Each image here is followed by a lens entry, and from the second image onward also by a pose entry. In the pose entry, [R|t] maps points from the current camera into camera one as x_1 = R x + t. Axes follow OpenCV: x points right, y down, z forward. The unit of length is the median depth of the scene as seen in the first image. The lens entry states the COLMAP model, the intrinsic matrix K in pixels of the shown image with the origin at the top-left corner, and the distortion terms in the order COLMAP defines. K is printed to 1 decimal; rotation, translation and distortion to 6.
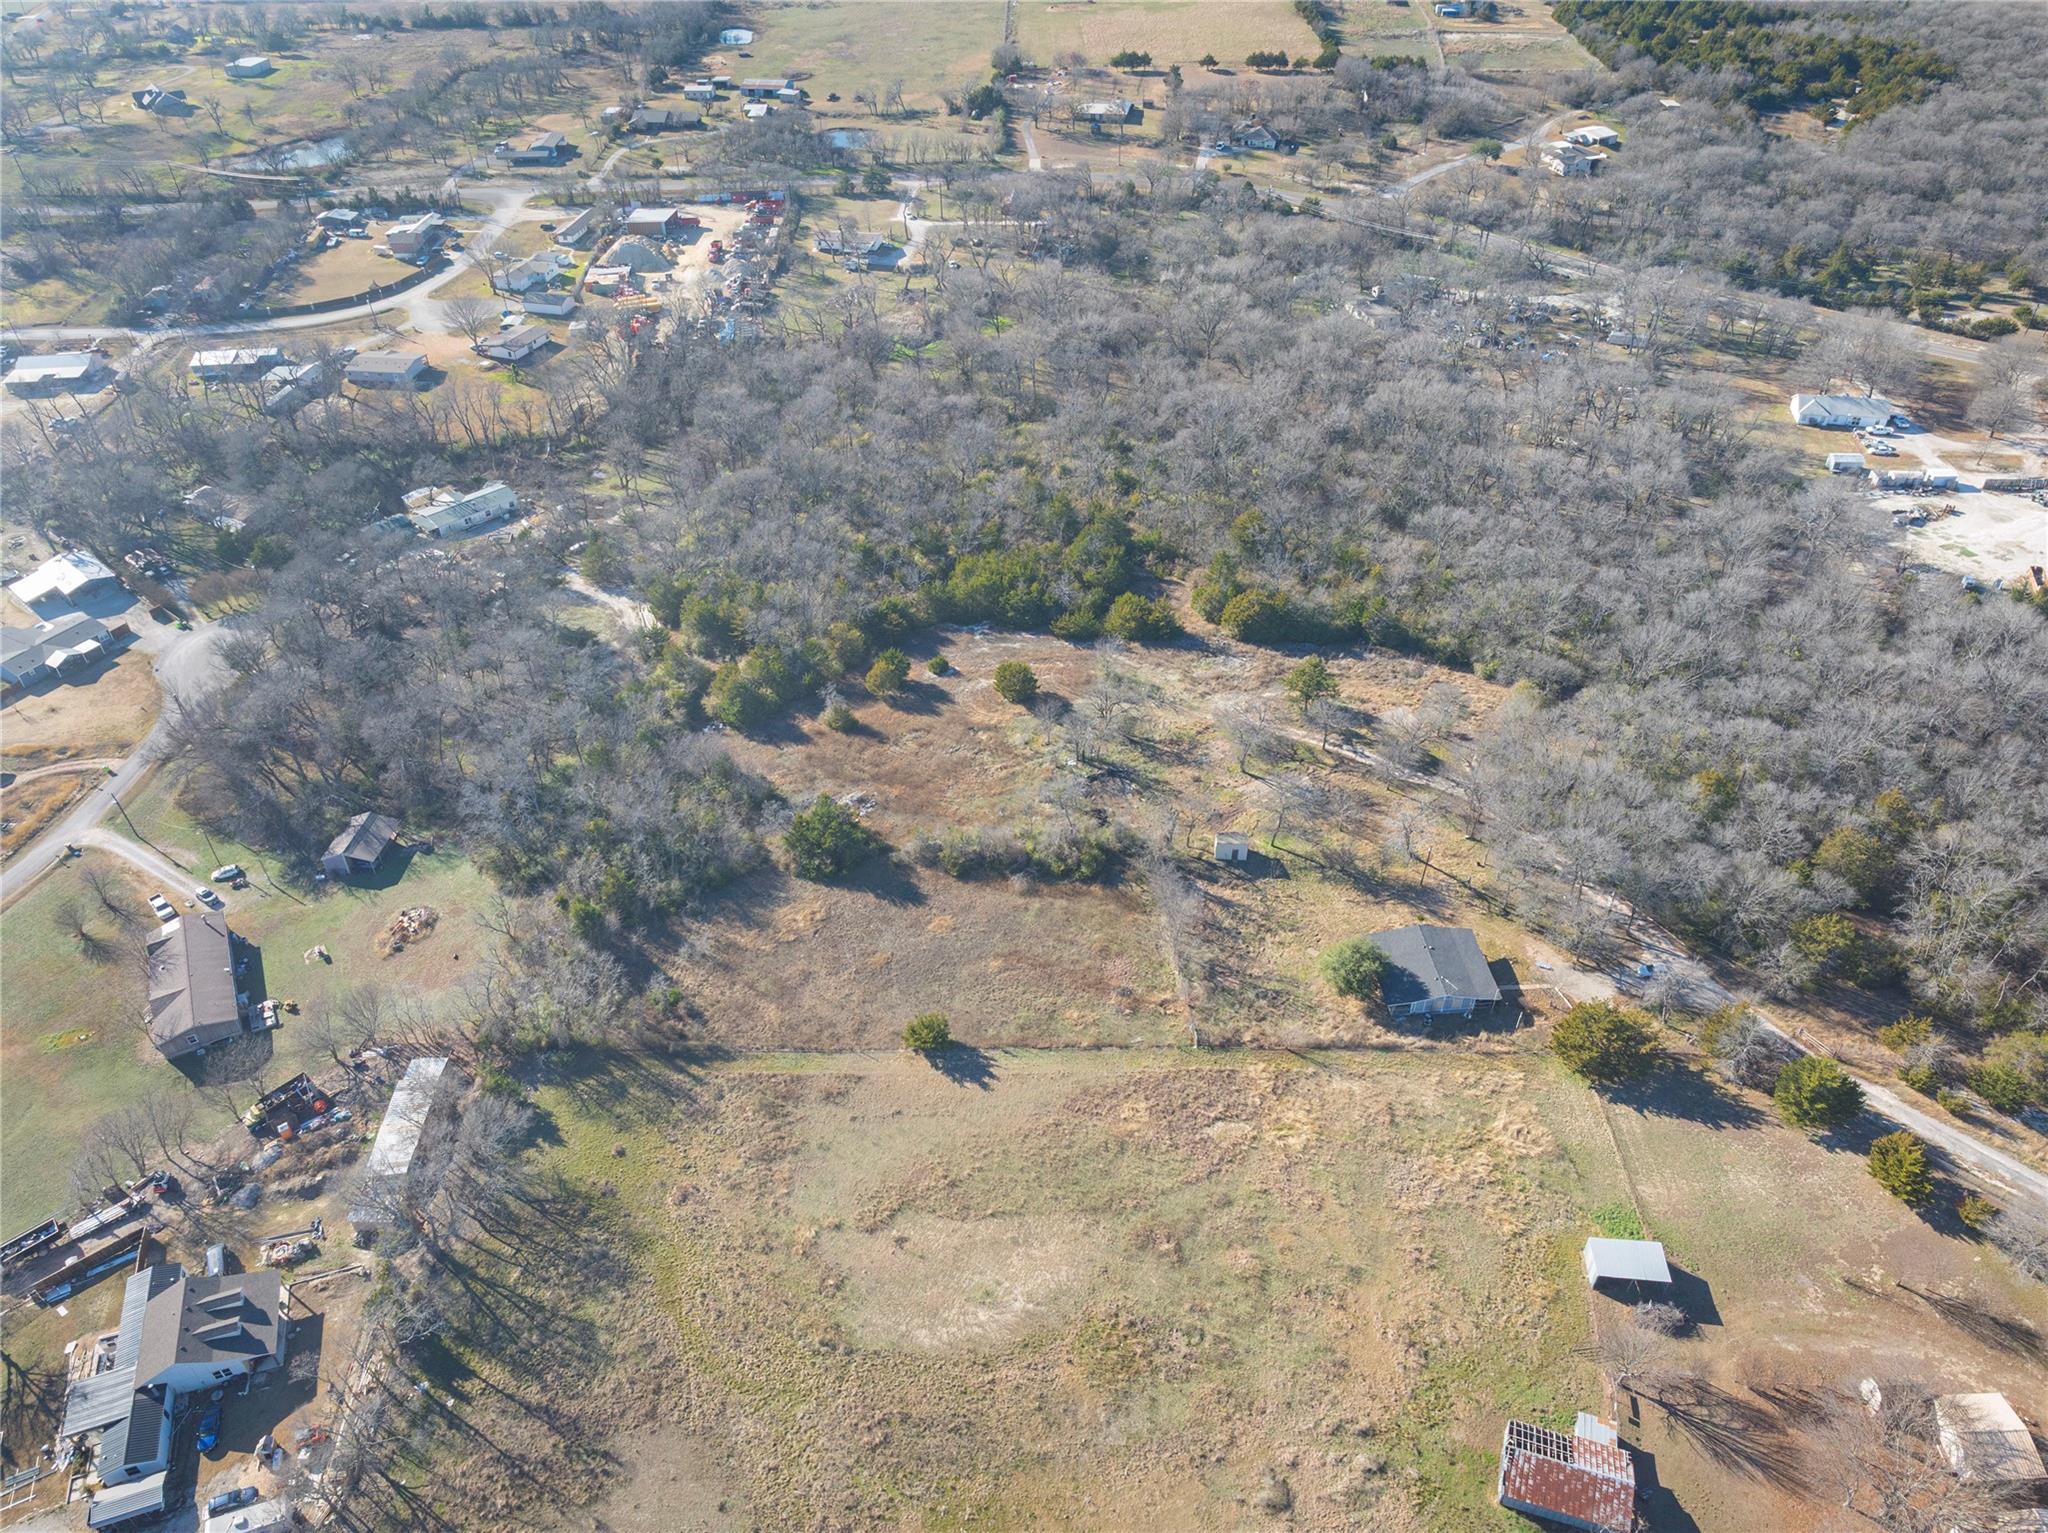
lens RADIAL K [[1444.2, 0, 1024.0], [0, 1444.2, 766.5], [0, 0, 1]] dist [-0.023142, 0.007836]
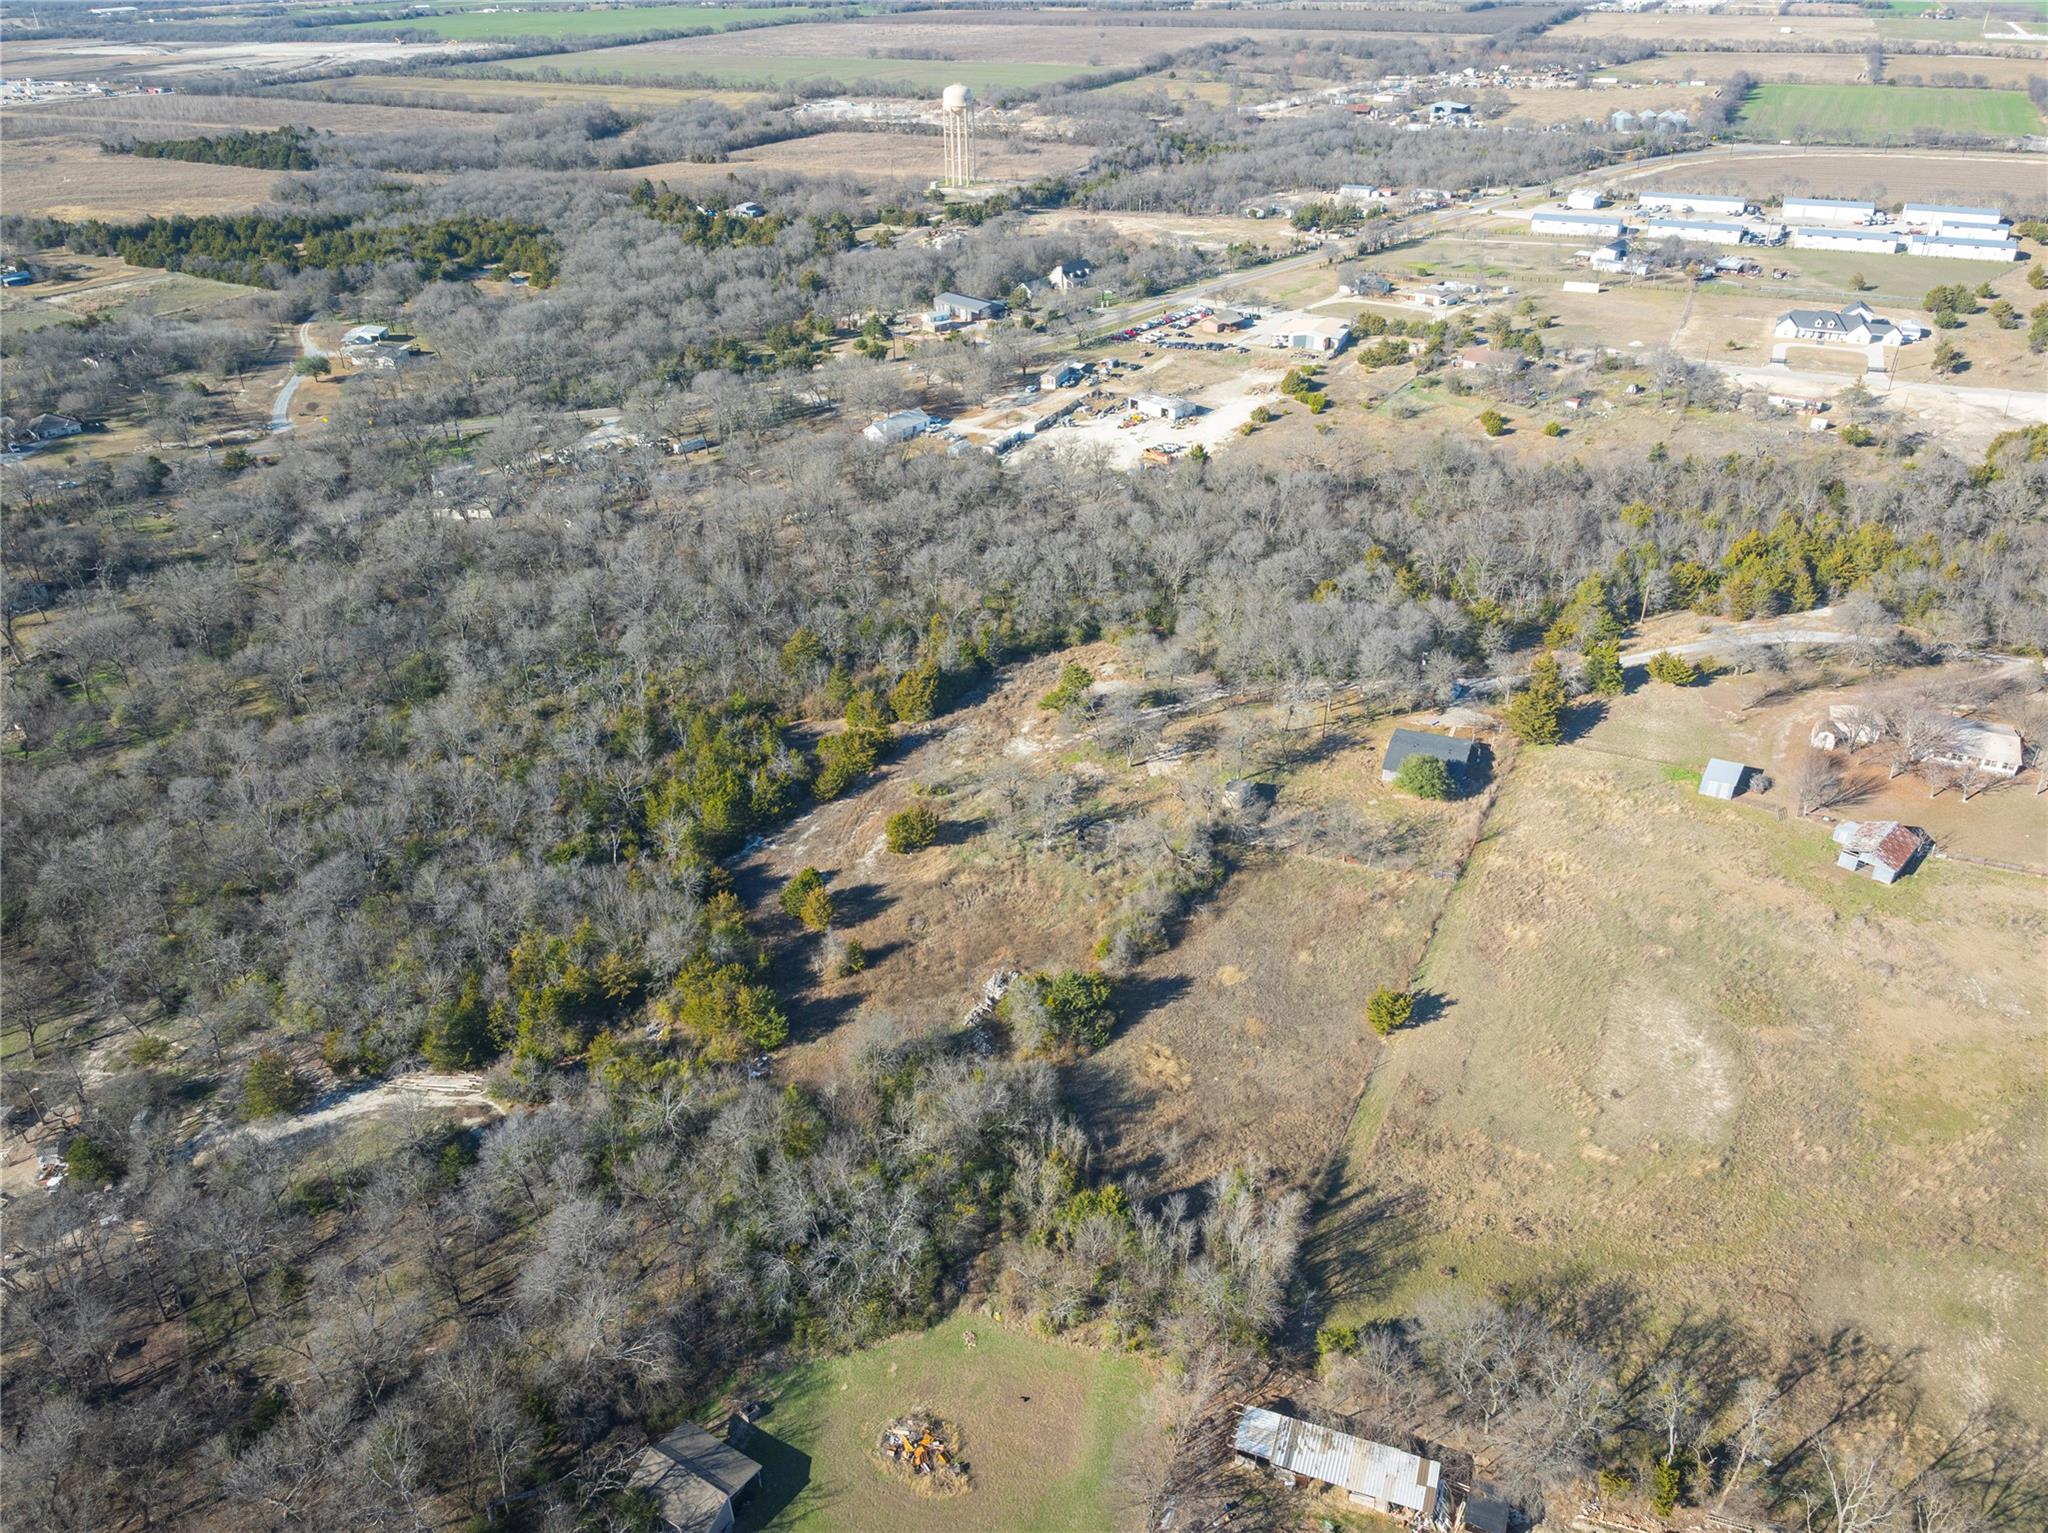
lens RADIAL K [[1440.4, 0, 1026.7], [0, 1440.4, 761.0], [0, 0, 1]] dist [-0.025863, 0.013841]
pose [[0.433151, -0.447001, 0.782669, -0.662158], [0.559334, 0.814232, 0.155476, -0.193028], [-0.706771, 0.370428, 0.602708, 0.367950]]
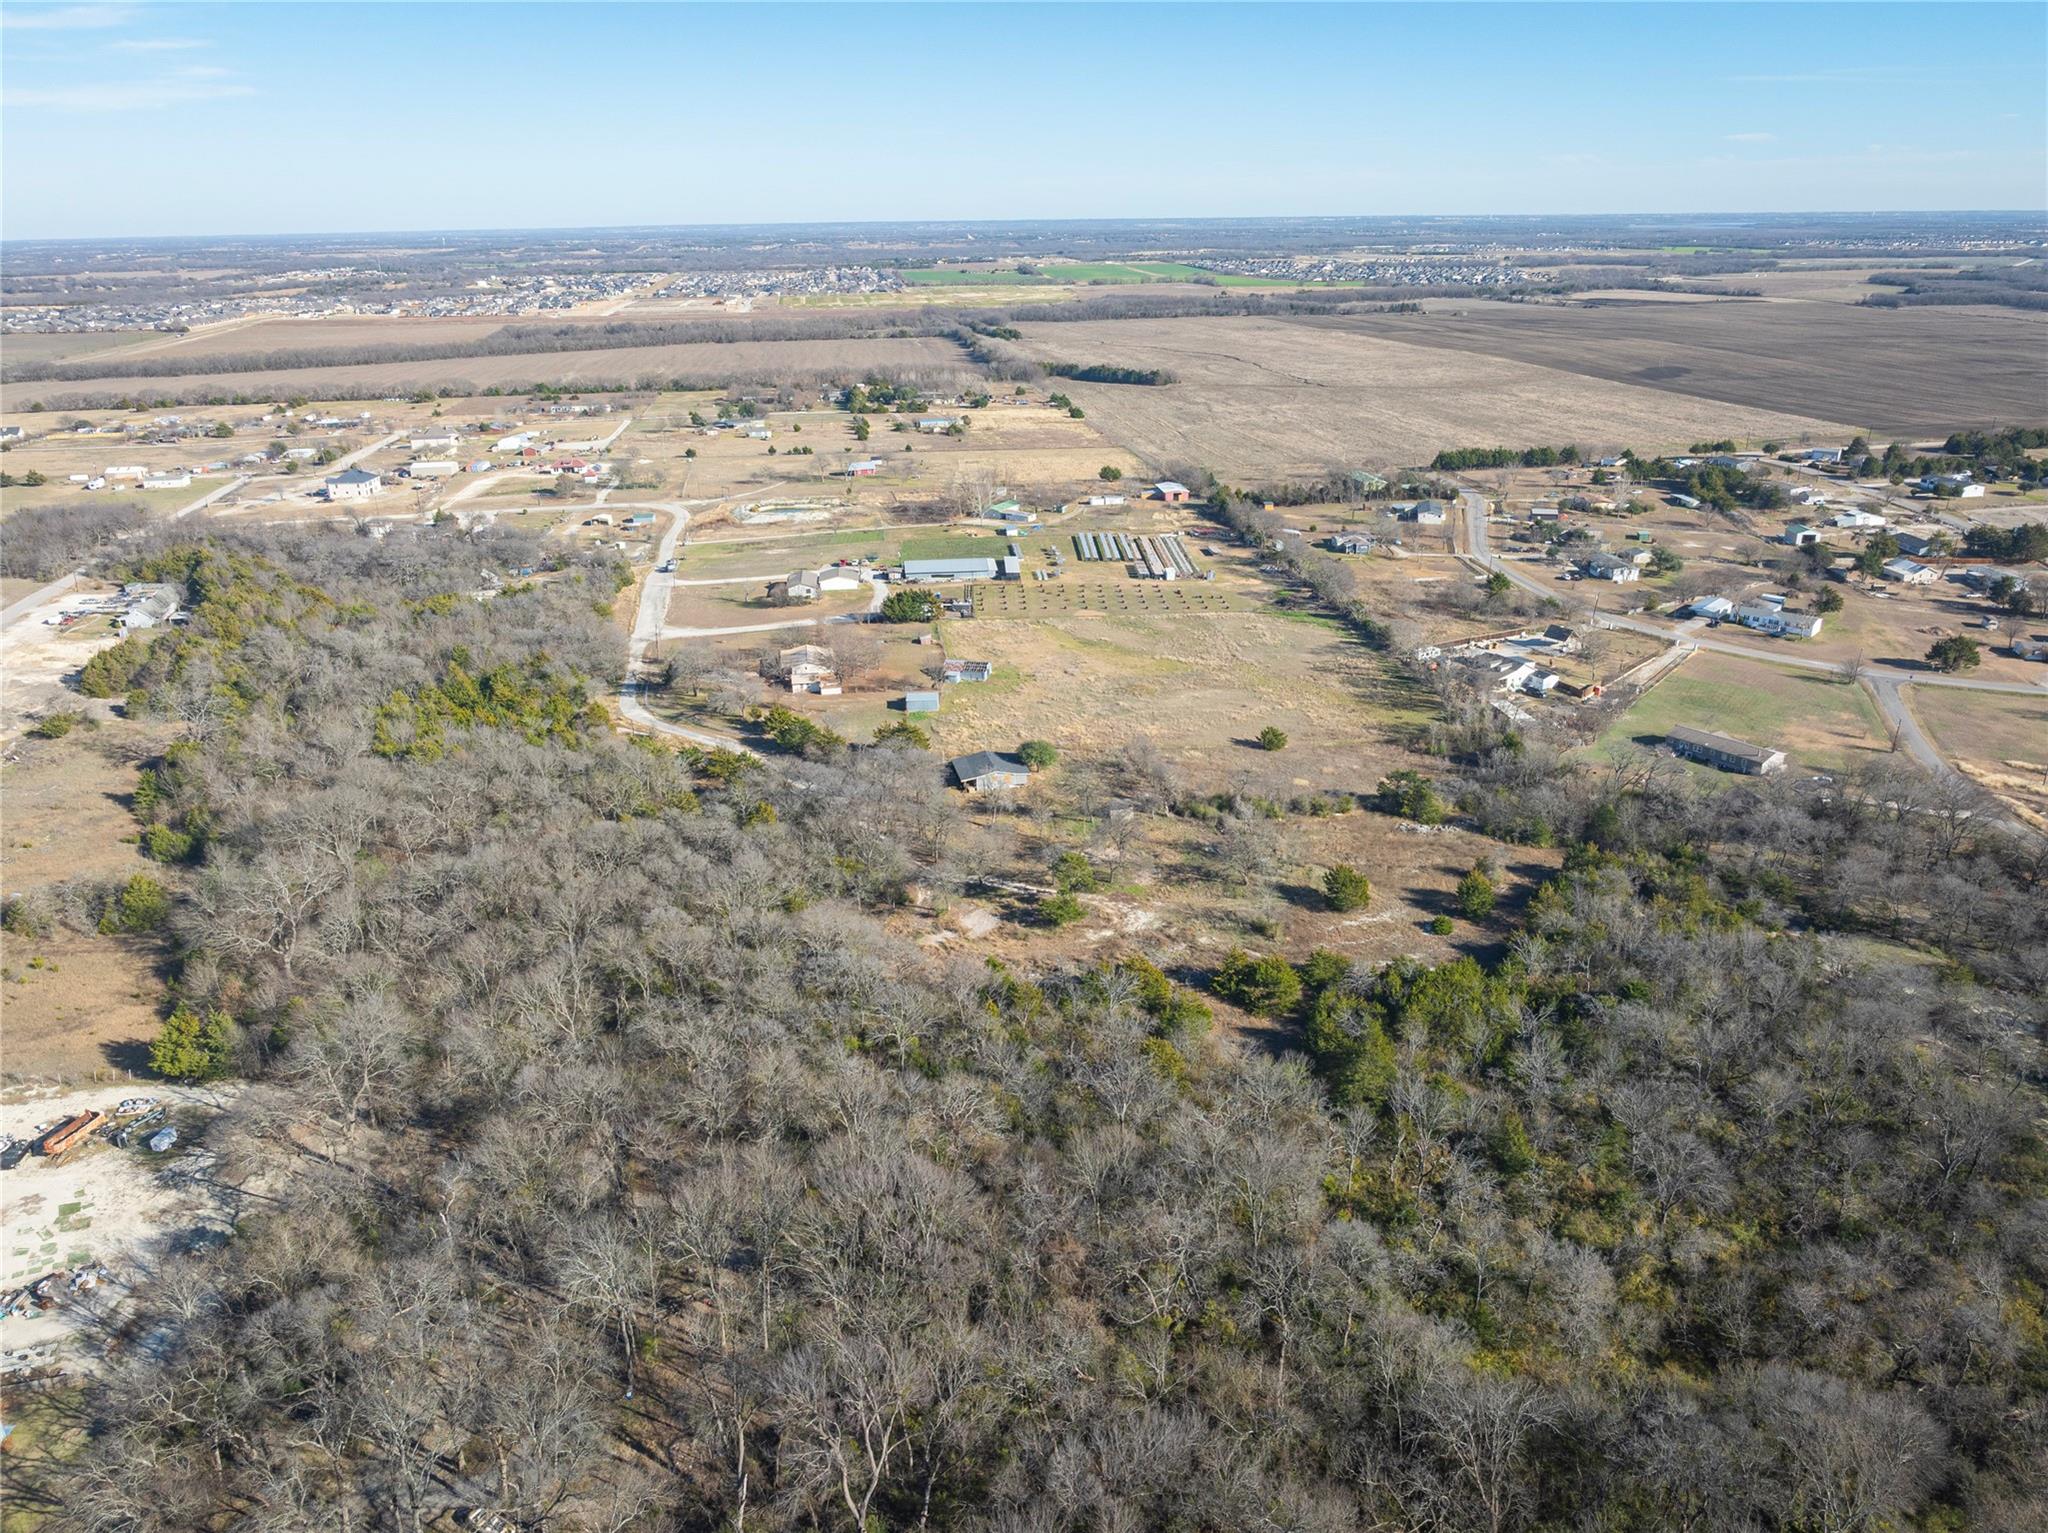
lens RADIAL K [[1440.4, 0, 1026.7], [0, 1440.4, 761.0], [0, 0, 1]] dist [-0.025863, 0.013841]
pose [[-0.988246, 0.081620, -0.129256, 0.341849], [-0.068179, 0.521459, 0.850548, -0.952990], [0.136824, 0.849364, -0.509765, 1.388361]]
